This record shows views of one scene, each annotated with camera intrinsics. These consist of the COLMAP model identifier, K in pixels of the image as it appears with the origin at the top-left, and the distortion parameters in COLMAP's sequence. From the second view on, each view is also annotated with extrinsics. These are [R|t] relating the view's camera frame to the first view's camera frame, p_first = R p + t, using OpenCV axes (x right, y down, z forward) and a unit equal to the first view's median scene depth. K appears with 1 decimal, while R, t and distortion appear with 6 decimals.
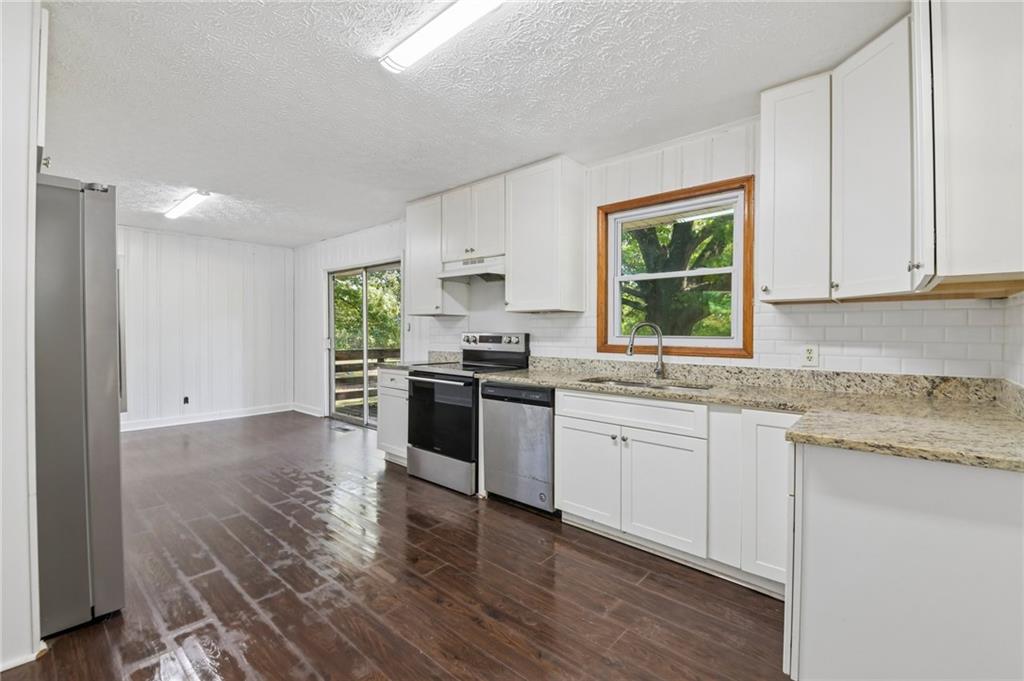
lens RADIAL K [[443.5, 0, 515.7], [0, 443.5, 333.9], [0, 0, 1]] dist [0.000873, 0.000009]
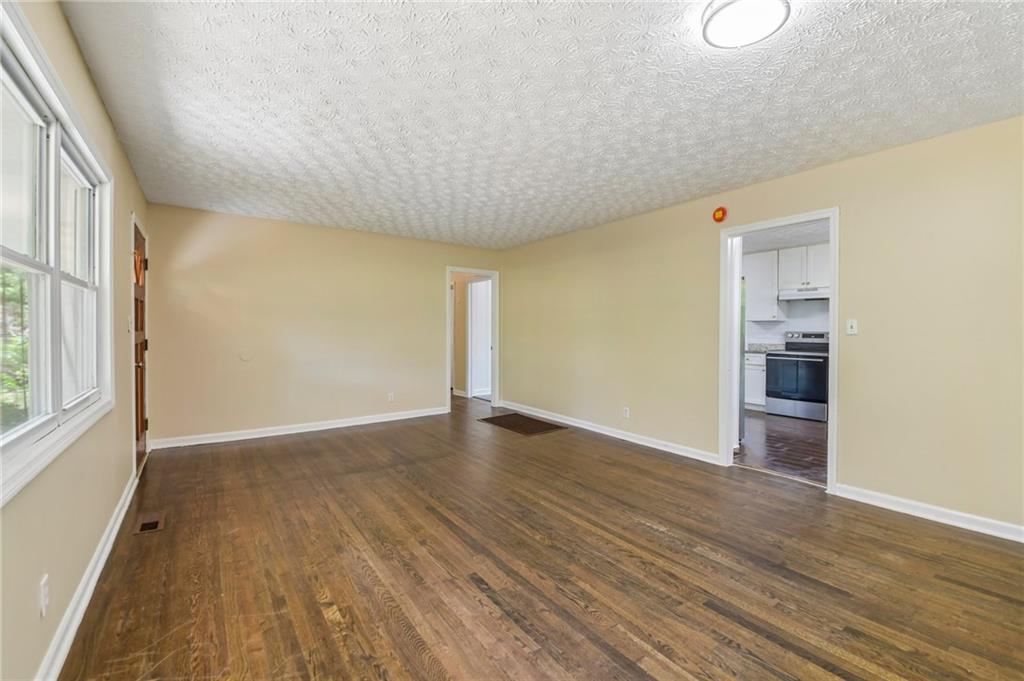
lens RADIAL K [[443.5, 0, 515.7], [0, 443.5, 333.9], [0, 0, 1]] dist [0.000873, 0.000009]
pose [[0.975267, -0.000850, -0.221029, -1.034128], [0.000385, 0.999998, -0.002146, 0.010999], [0.221031, 0.002008, 0.975265, -1.155334]]
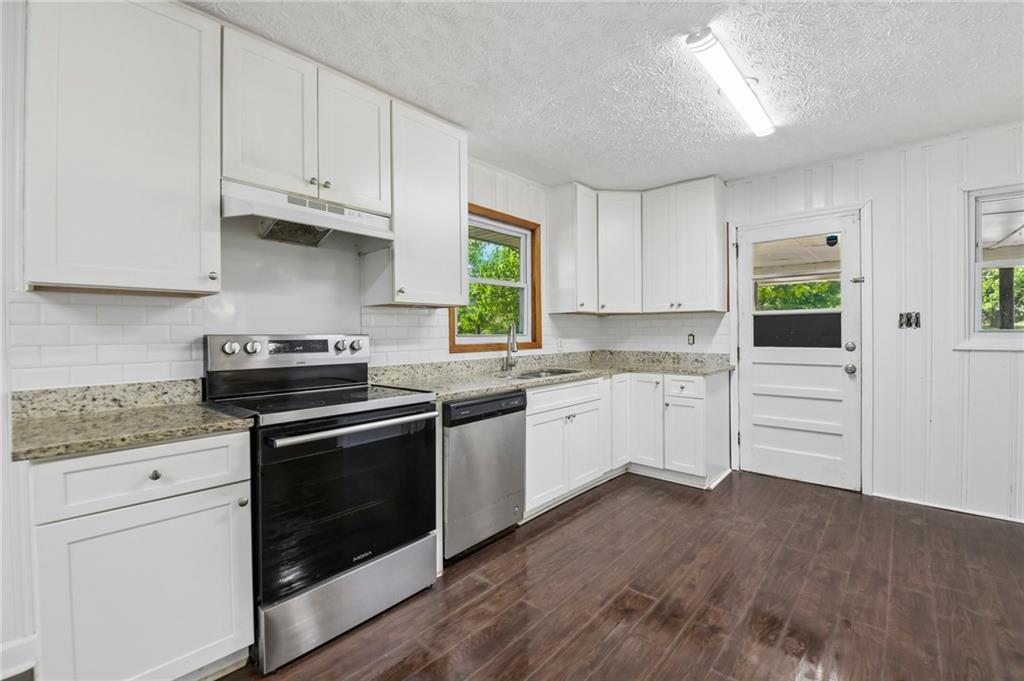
lens RADIAL K [[443.5, 0, 515.7], [0, 443.5, 333.9], [0, 0, 1]] dist [0.000873, 0.000009]
pose [[-0.013550, -0.009011, 0.999868, -0.828218], [0.011927, 0.999887, 0.009173, -0.006874], [-0.999837, 0.012050, -0.013441, 0.973701]]
